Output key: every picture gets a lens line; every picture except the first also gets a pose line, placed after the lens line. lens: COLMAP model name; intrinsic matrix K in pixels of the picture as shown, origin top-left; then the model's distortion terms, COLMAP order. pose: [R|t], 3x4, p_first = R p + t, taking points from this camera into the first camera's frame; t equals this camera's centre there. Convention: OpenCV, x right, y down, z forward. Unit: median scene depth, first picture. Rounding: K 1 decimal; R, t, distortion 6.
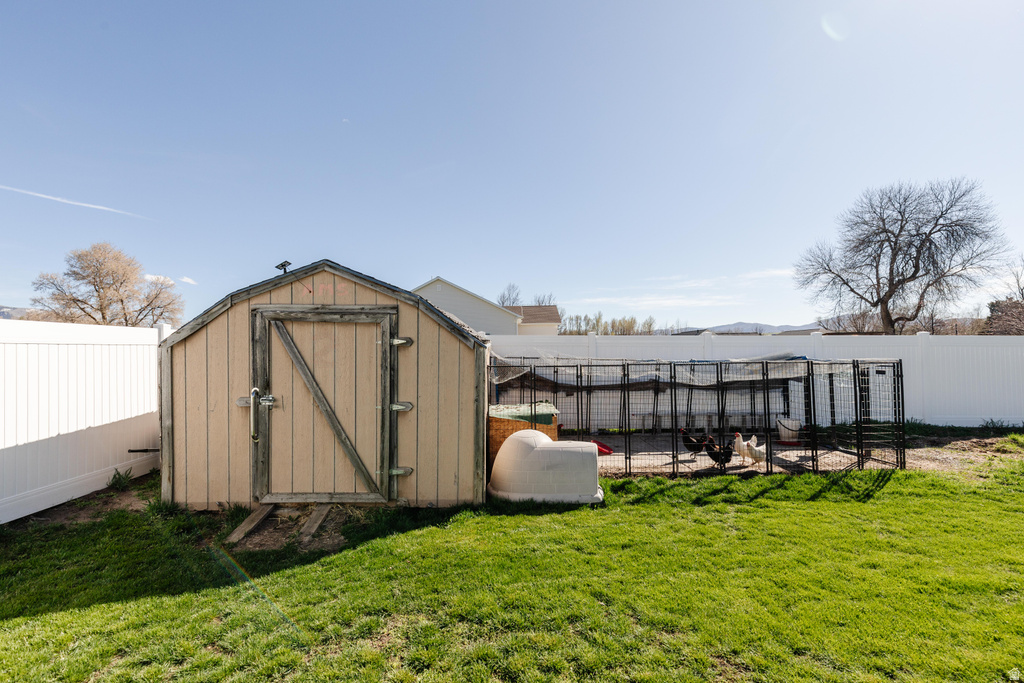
lens RADIAL K [[485.3, 0, 511.5], [0, 485.3, 358.1], [0, 0, 1]] dist [0.014902, 0.000037]
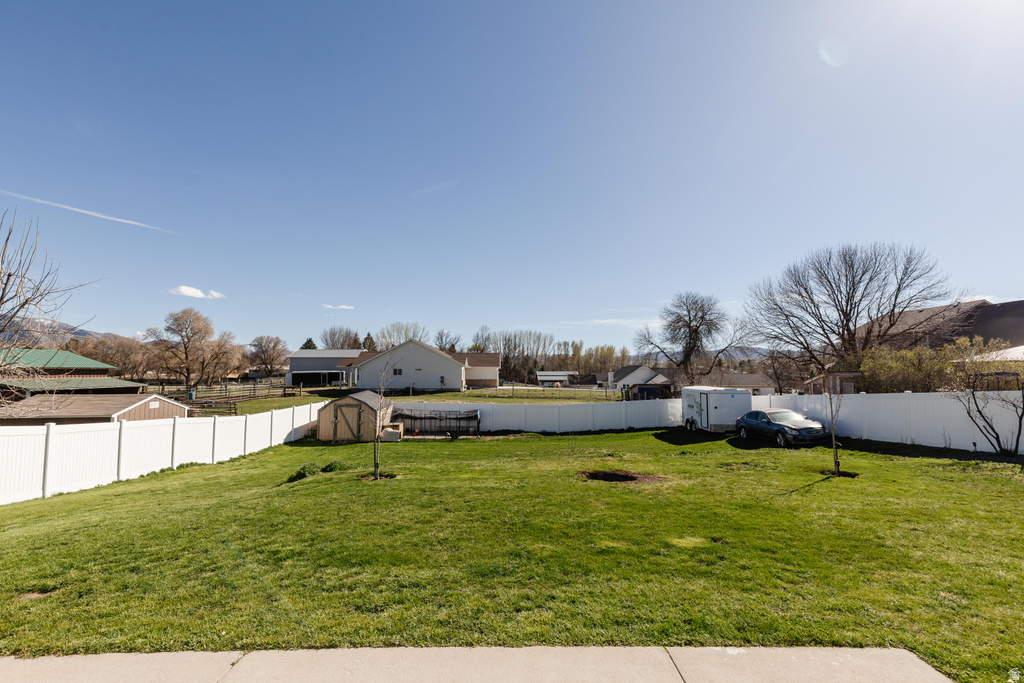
lens RADIAL K [[485.3, 0, 511.5], [0, 485.3, 358.1], [0, 0, 1]] dist [0.014902, 0.000037]
pose [[0.999460, 0.022130, -0.024289, 1.549345], [-0.022877, 0.999260, -0.030905, -0.484206], [0.023587, 0.031444, 0.999227, -4.353633]]
